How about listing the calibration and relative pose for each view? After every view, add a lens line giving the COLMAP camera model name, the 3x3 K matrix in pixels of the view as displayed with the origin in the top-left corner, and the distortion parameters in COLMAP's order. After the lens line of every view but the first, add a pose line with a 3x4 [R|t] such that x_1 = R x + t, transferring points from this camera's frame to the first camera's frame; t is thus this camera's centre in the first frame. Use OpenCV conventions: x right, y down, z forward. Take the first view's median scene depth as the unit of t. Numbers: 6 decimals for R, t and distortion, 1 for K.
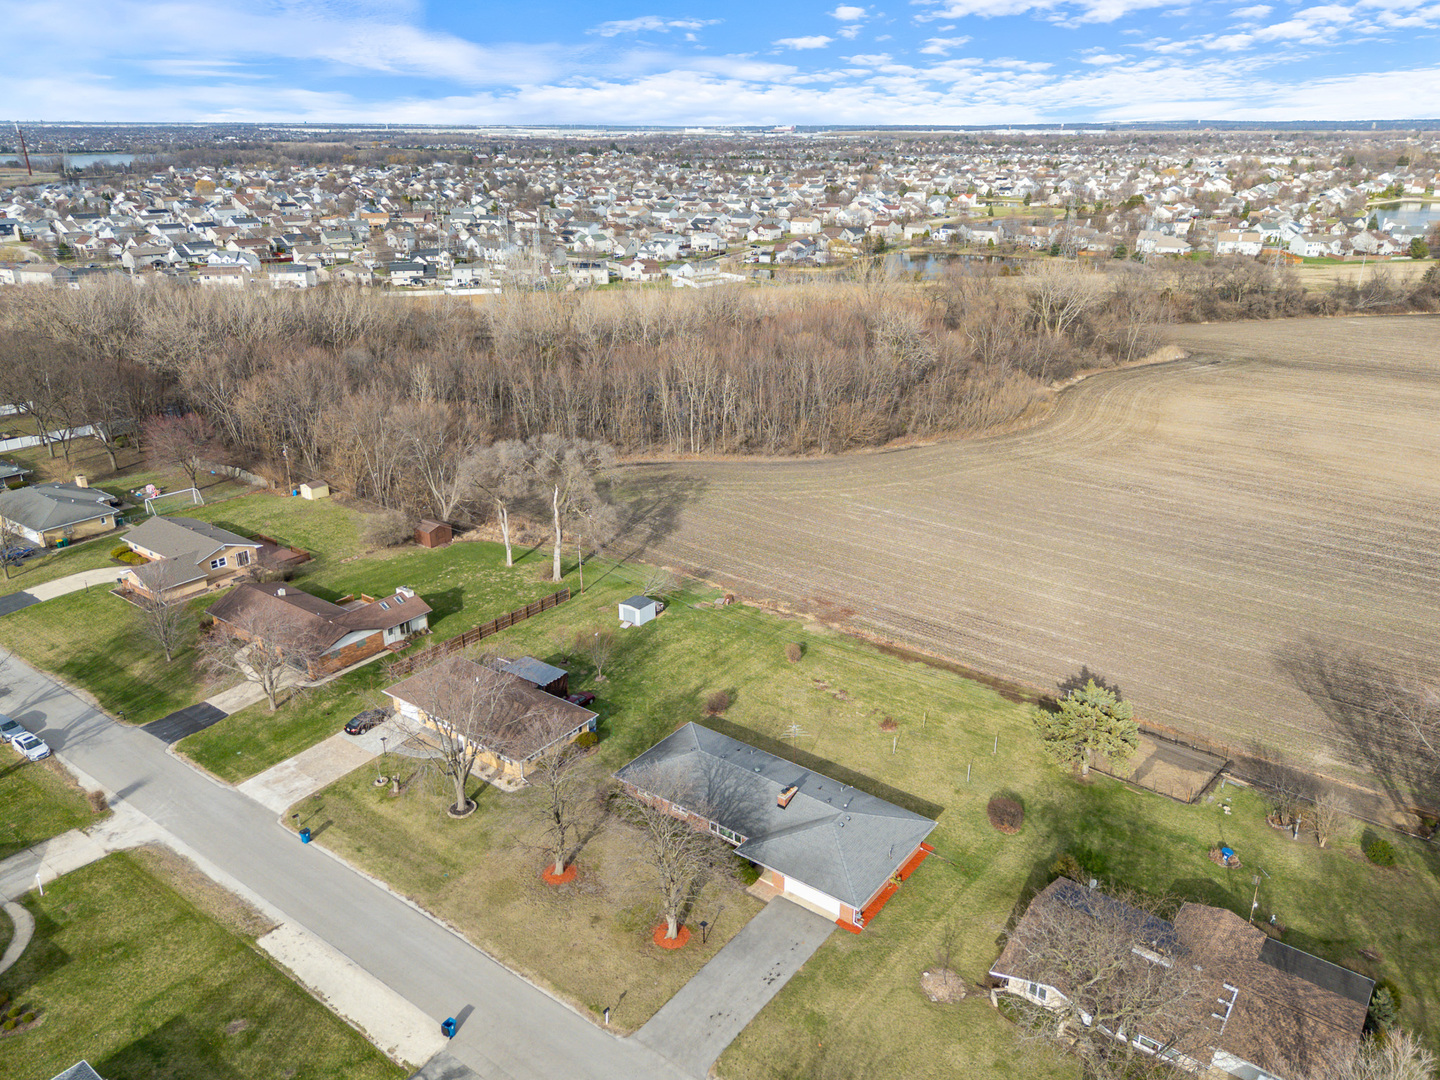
lens RADIAL K [[1067.3, 0, 725.4], [0, 1067.3, 516.0], [0, 0, 1]] dist [0.085971, -0.078516]
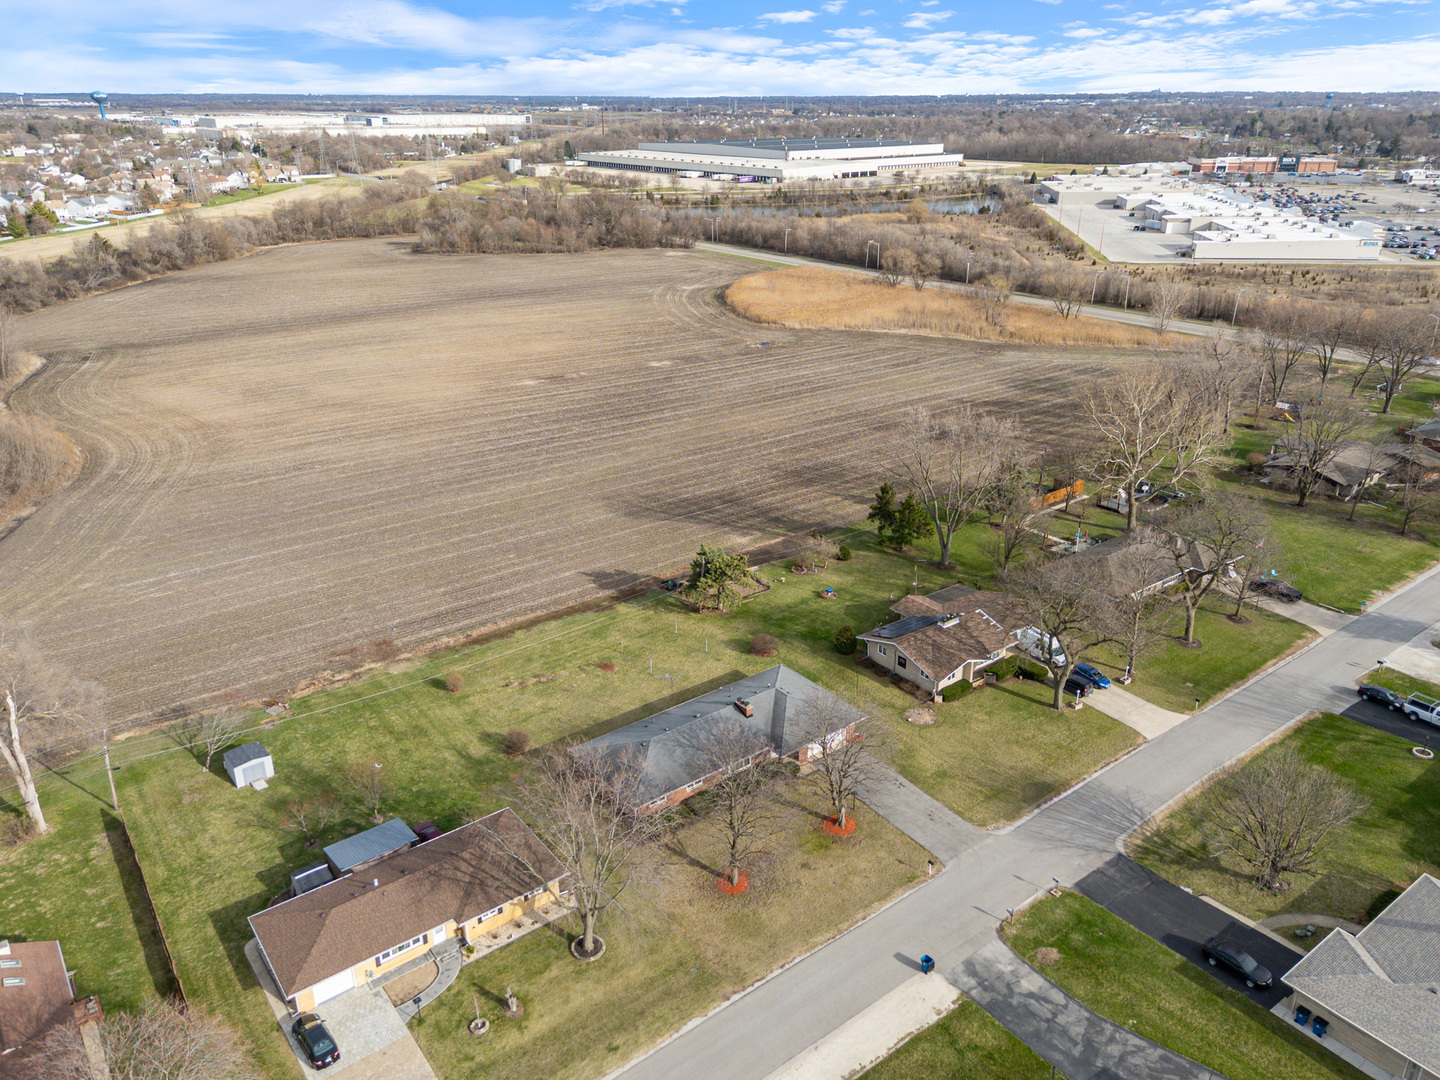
lens RADIAL K [[1033.4, 0, 729.2], [0, 1033.4, 581.6], [0, 0, 1]] dist [0.062639, -0.067742]
pose [[0.266891, -0.407746, 0.873220, -0.687709], [0.331266, 0.889690, 0.314189, -0.171616], [-0.905004, 0.205414, 0.372523, 0.459504]]
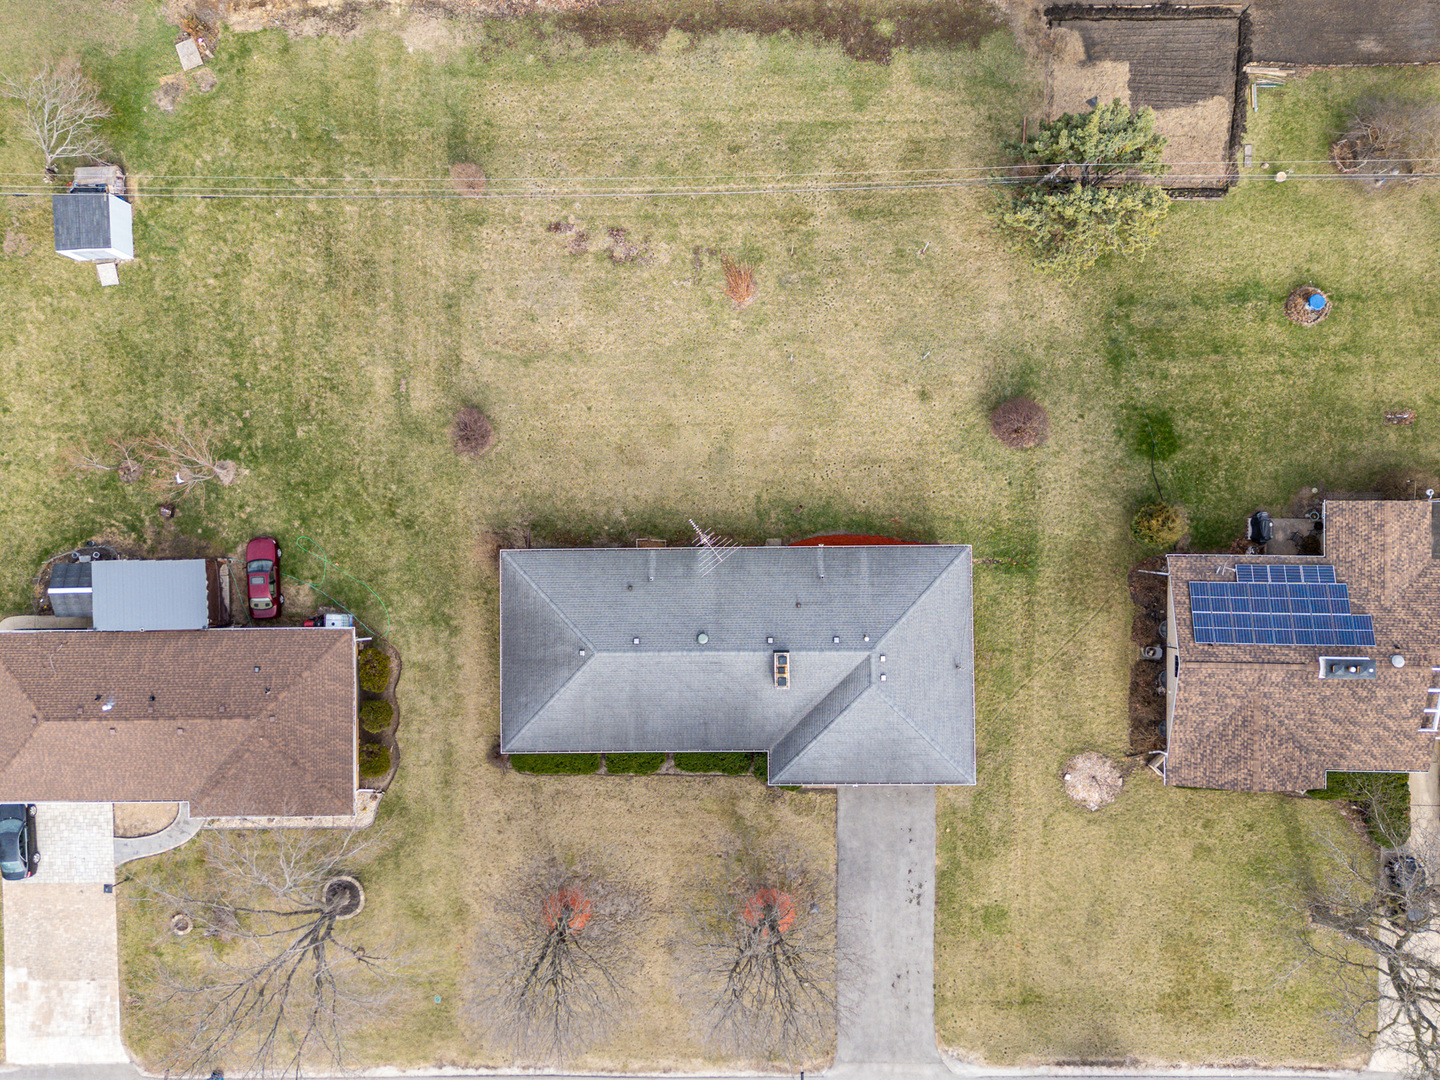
lens RADIAL K [[1002.8, 0, 803.1], [0, 1002.8, 525.4], [0, 0, 1]] dist [0.063939, -0.045038]
pose [[0.794903, -0.606153, -0.026622, 0.111916], [0.234999, 0.267129, 0.934568, -0.256311], [-0.559380, -0.749147, 0.354787, 0.676219]]
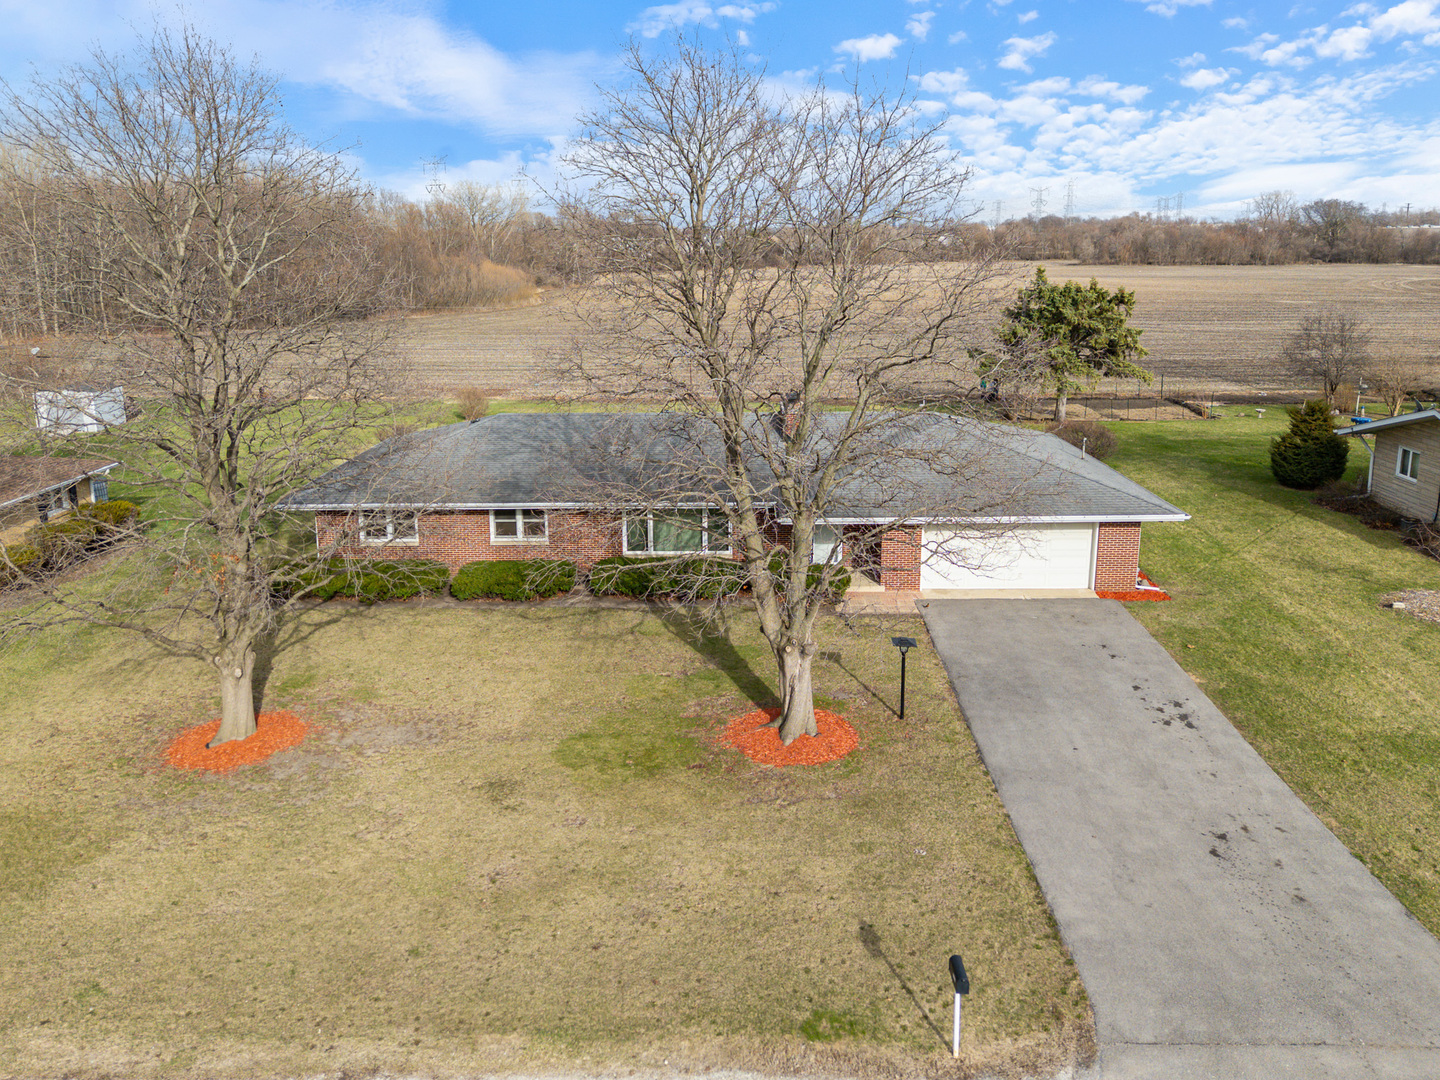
lens RADIAL K [[1067.3, 0, 725.4], [0, 1067.3, 516.0], [0, 0, 1]] dist [0.085971, -0.078516]
pose [[0.807434, -0.154583, 0.569346, -0.155840], [0.210099, 0.977135, -0.032656, 0.243316], [-0.551279, 0.145987, 0.821449, 0.555054]]
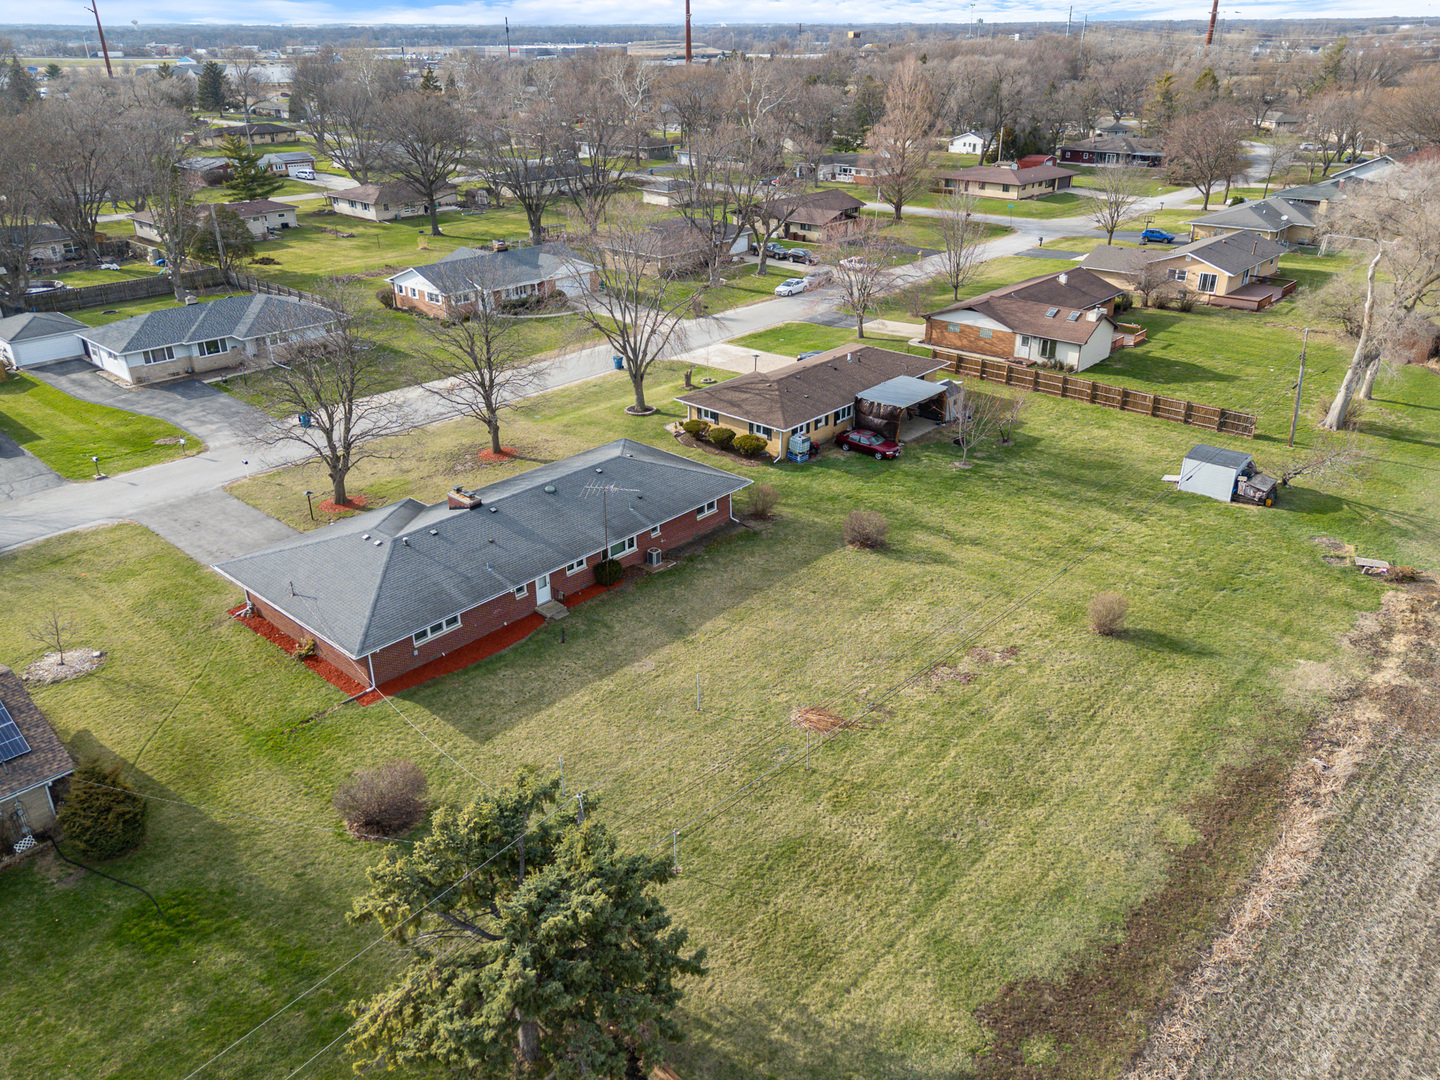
lens RADIAL K [[1052.7, 0, 727.2], [0, 1052.7, 543.1], [0, 0, 1]] dist [0.082020, -0.070229]
pose [[-0.088313, 0.435263, -0.895961, 0.486122], [-0.337204, 0.833304, 0.438061, -0.033894], [0.937280, 0.340808, 0.073180, 0.886094]]
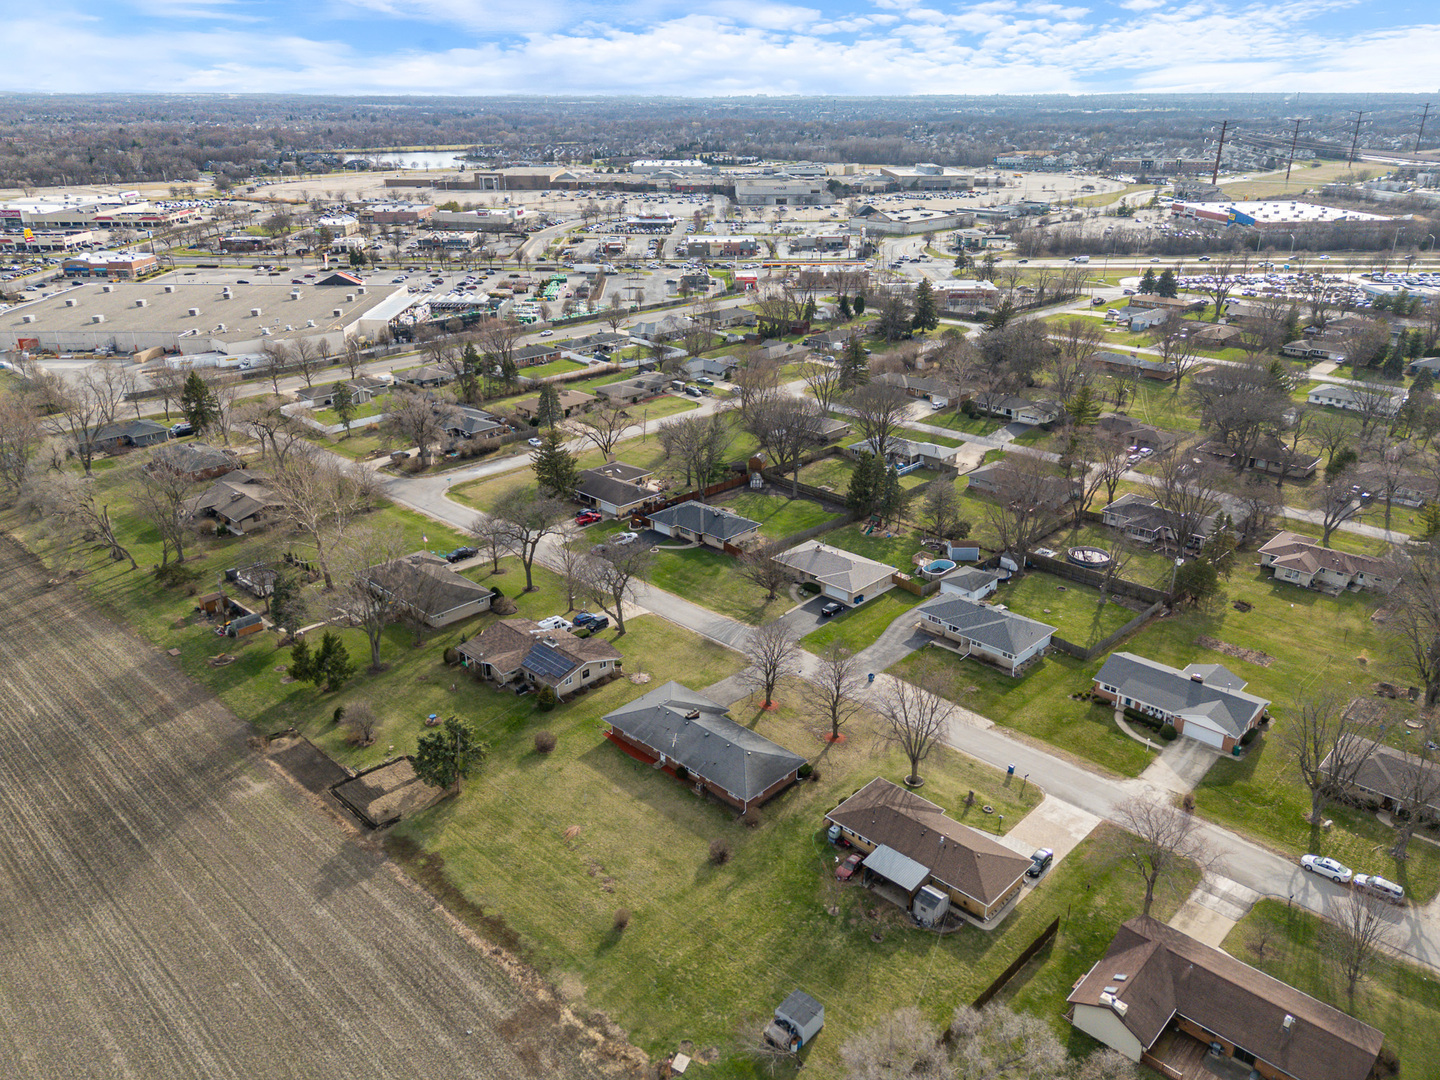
lens RADIAL K [[1055.7, 0, 713.3], [0, 1055.7, 538.4], [0, 0, 1]] dist [0.077228, -0.074829]
pose [[-0.992451, -0.043334, 0.114734, -0.110590], [0.045890, 0.736336, 0.675058, -0.770927], [-0.113736, 0.675227, -0.728789, 1.553251]]
